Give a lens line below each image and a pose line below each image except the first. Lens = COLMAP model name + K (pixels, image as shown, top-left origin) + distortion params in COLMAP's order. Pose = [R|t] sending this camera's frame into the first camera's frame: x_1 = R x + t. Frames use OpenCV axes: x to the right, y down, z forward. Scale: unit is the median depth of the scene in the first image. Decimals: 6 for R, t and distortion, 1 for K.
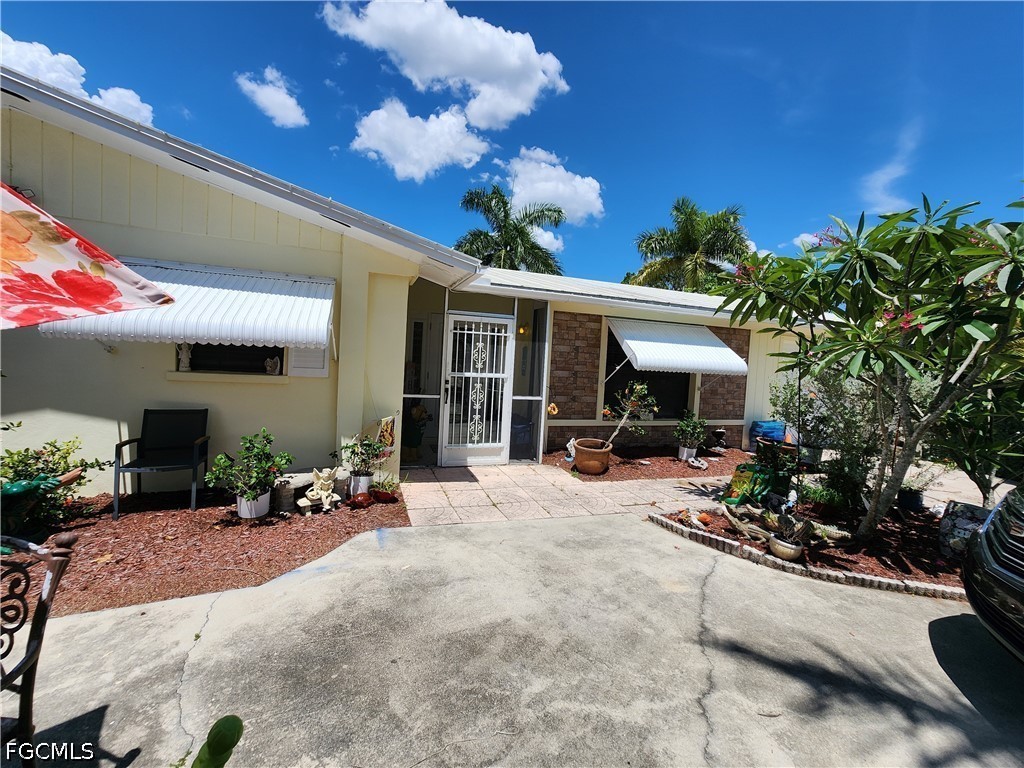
lens RADIAL K [[412.6, 0, 504.8], [0, 412.6, 382.4], [0, 0, 1]] dist [-0.003560, 0.000566]
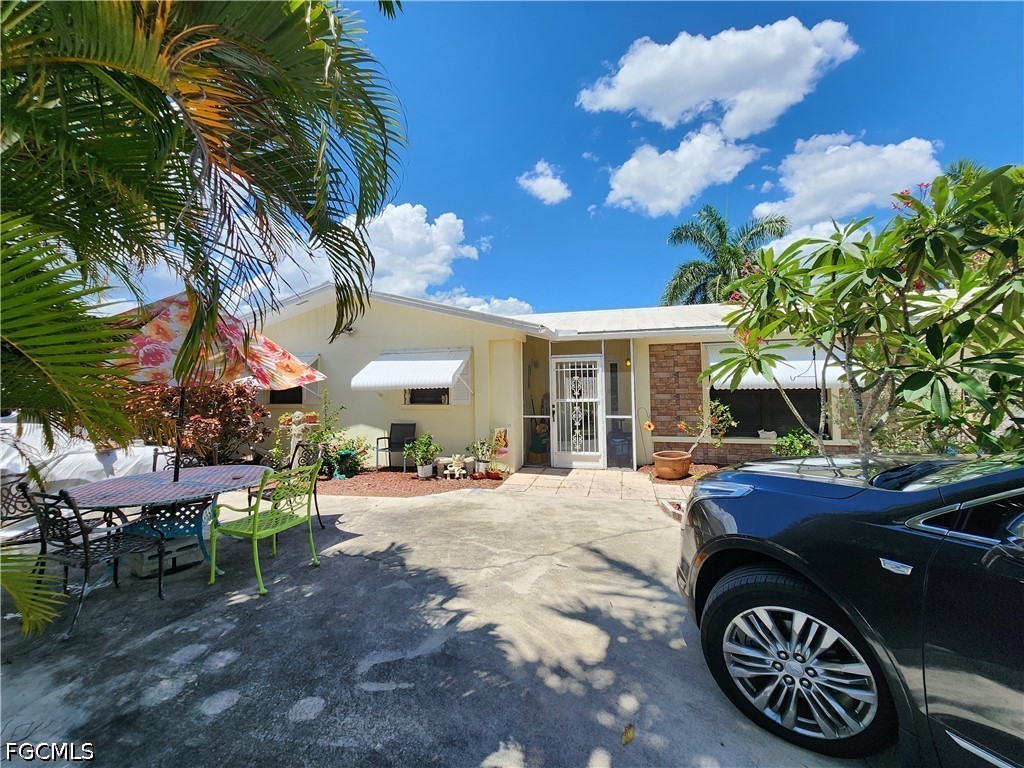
lens RADIAL K [[412.6, 0, 512.6], [0, 412.6, 380.9], [0, 0, 1]] dist [-0.003560, 0.000566]
pose [[0.821354, -0.072565, -0.565784, 0.531340], [0.019951, 0.994923, -0.098642, 0.048164], [0.570070, 0.069732, 0.818632, -0.233827]]
